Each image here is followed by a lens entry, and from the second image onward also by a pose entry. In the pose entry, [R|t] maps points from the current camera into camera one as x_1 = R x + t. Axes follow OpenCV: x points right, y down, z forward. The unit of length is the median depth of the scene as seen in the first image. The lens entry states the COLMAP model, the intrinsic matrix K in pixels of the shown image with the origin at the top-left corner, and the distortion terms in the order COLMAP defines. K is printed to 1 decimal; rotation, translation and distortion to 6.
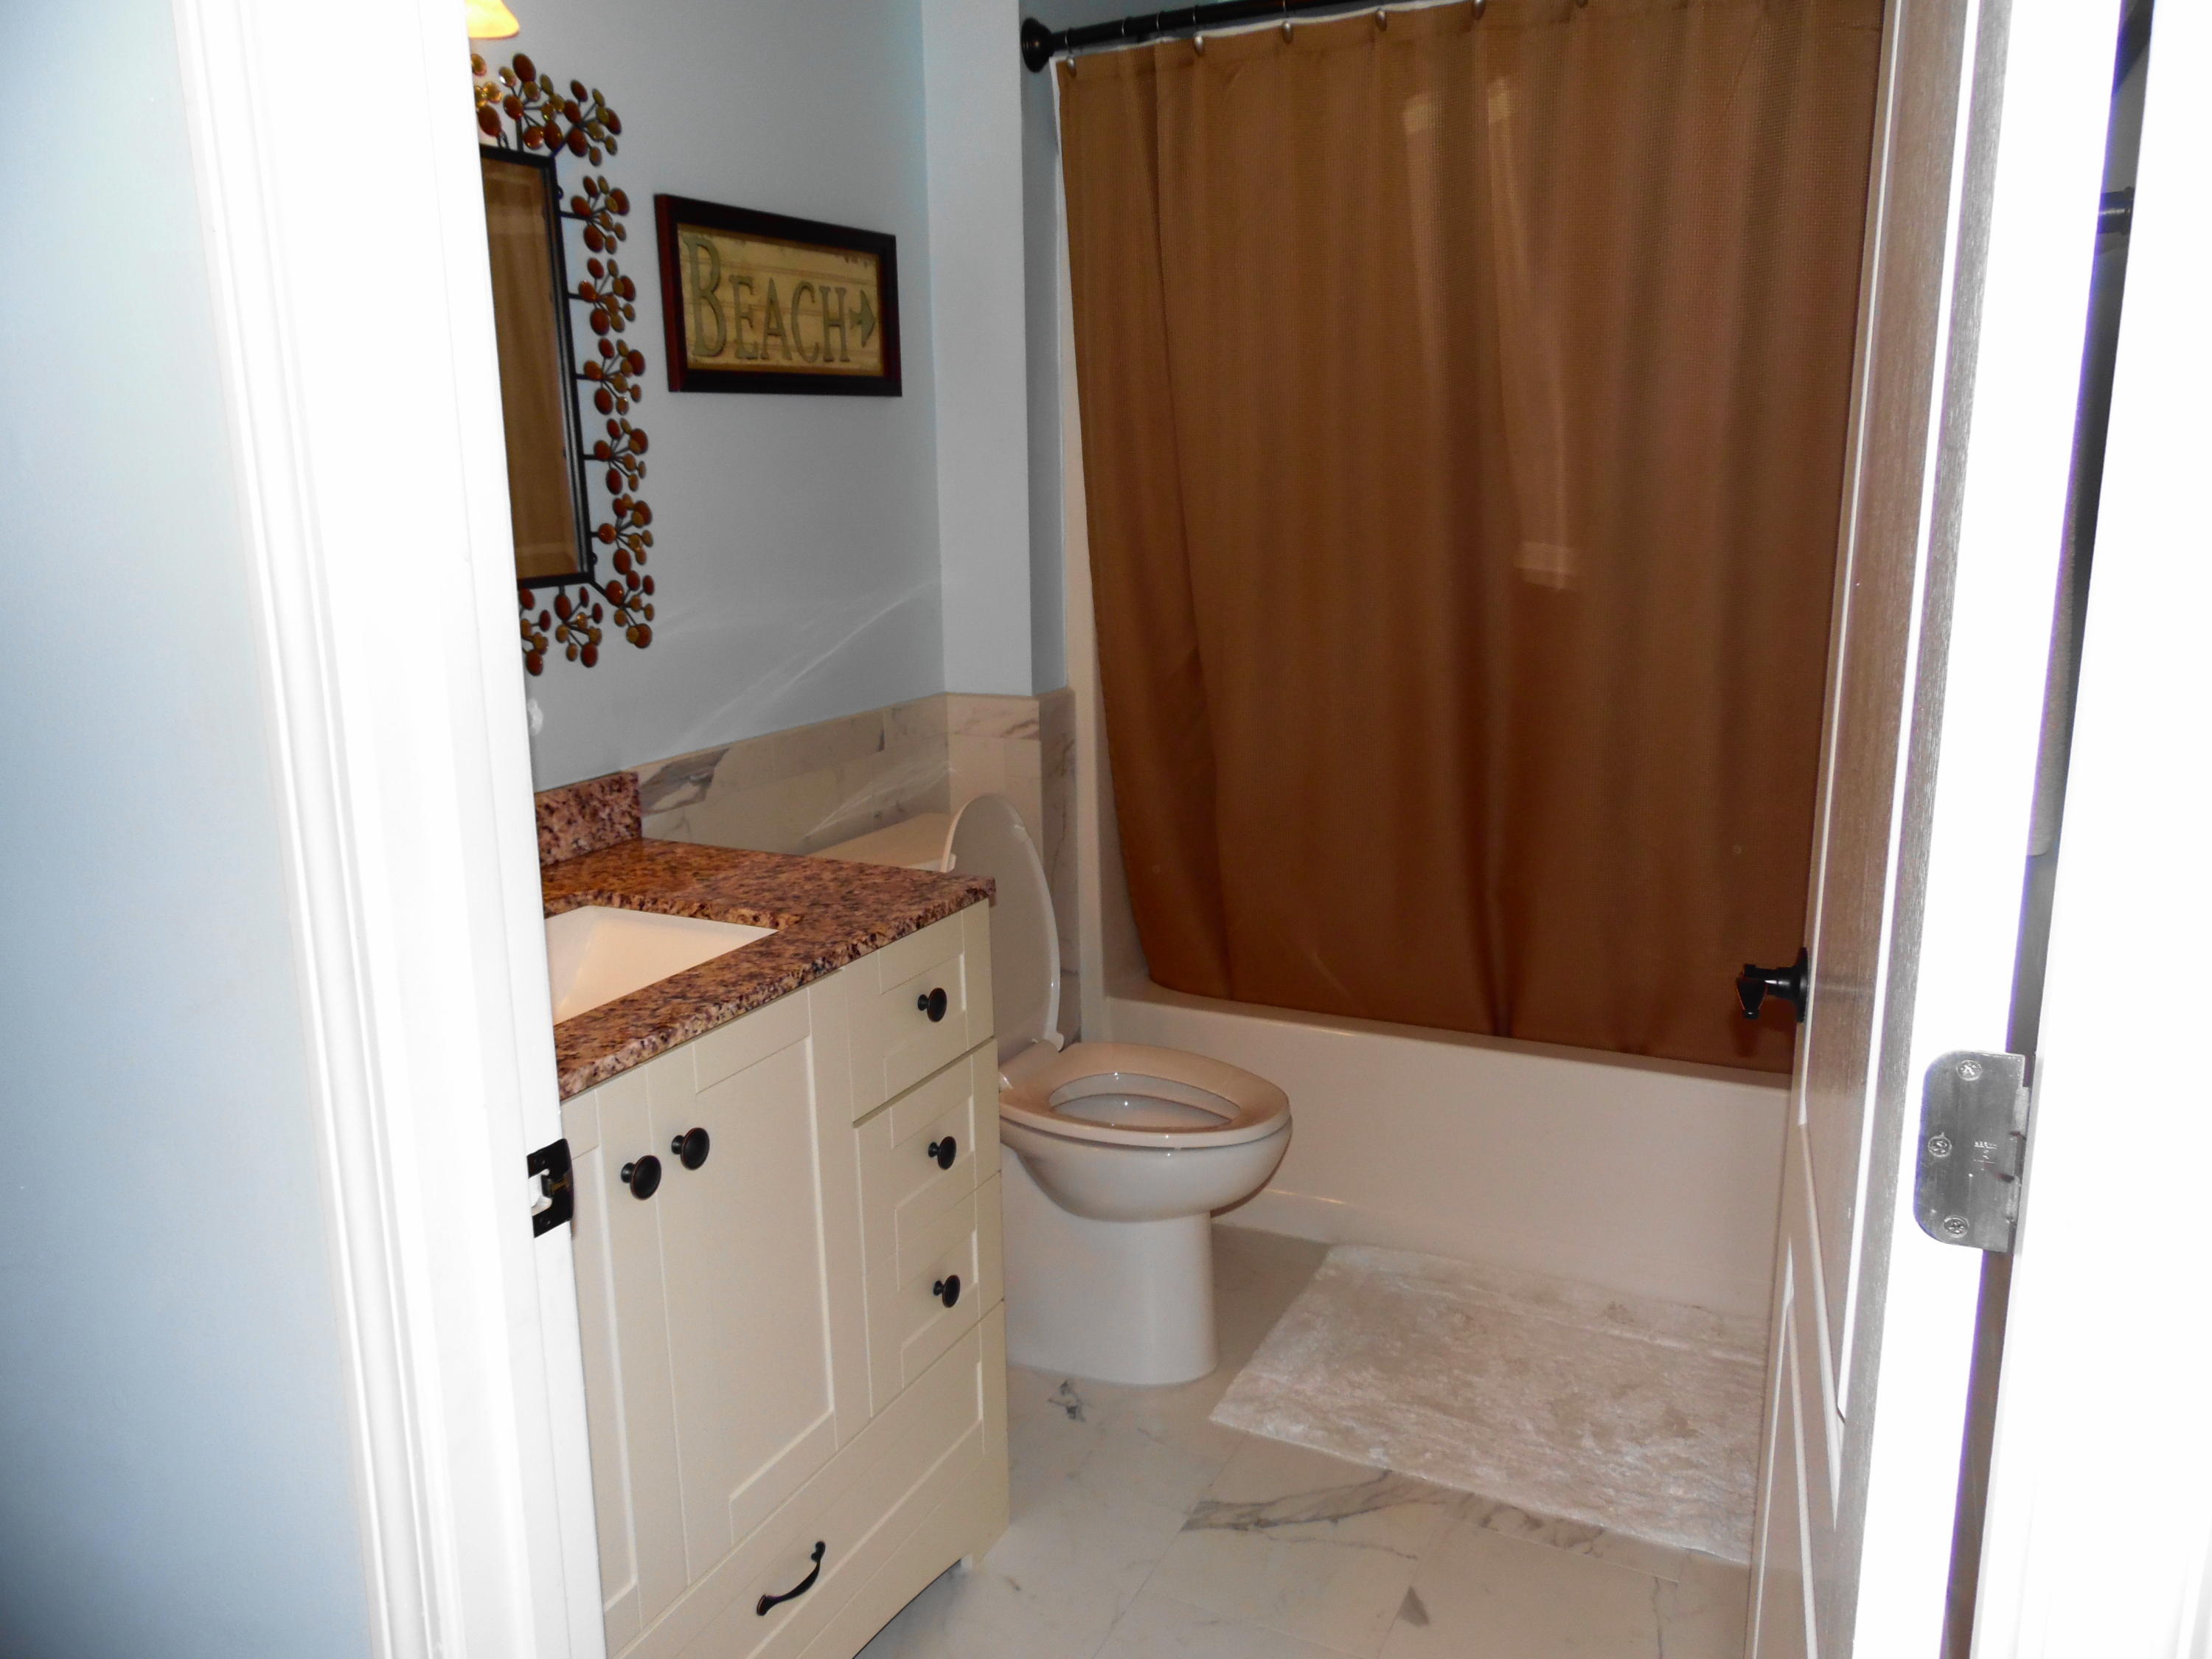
lens RADIAL K [[1661.3, 0, 1102.3], [0, 1661.3, 828.2], [0, 0, 1]] dist [-0.026781, 0.025935]
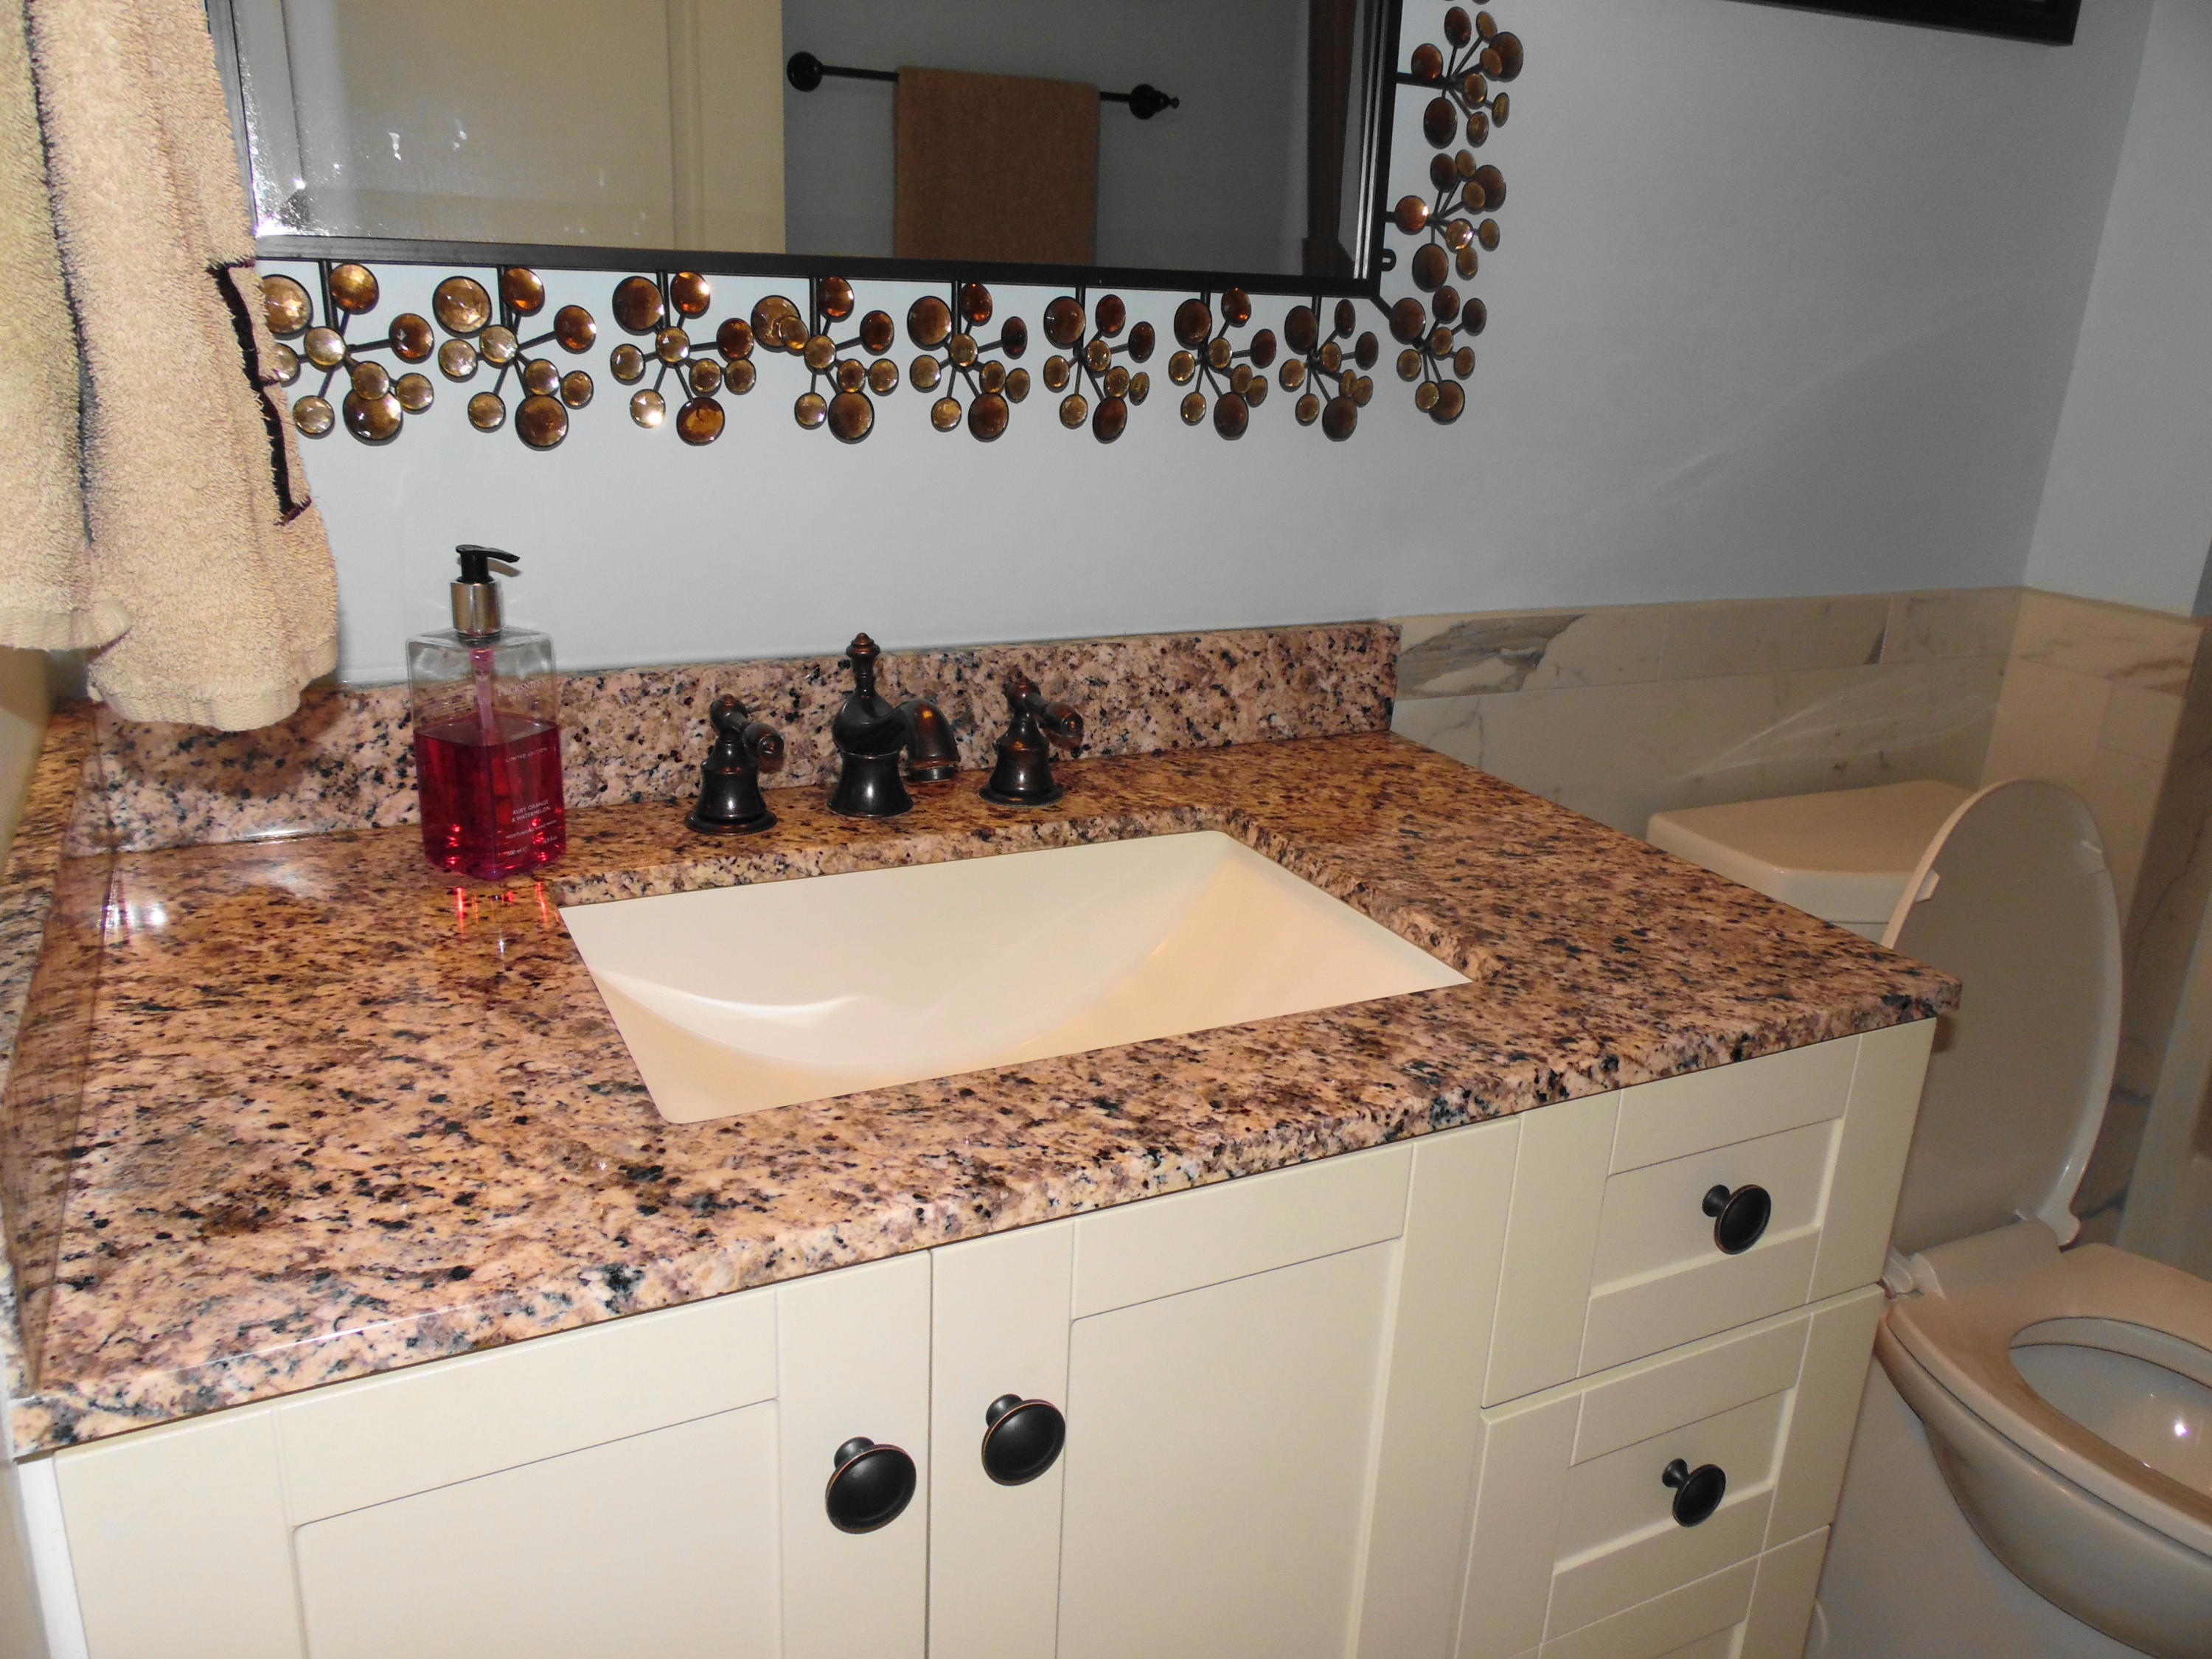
lens RADIAL K [[1661.3, 0, 1107.3], [0, 1661.3, 813.5], [0, 0, 1]] dist [-0.026781, 0.025935]
pose [[0.794064, 0.236456, -0.559956, -0.006038], [-0.188852, 0.971614, 0.142482, -0.035345], [0.577751, -0.007391, 0.816179, 0.459402]]
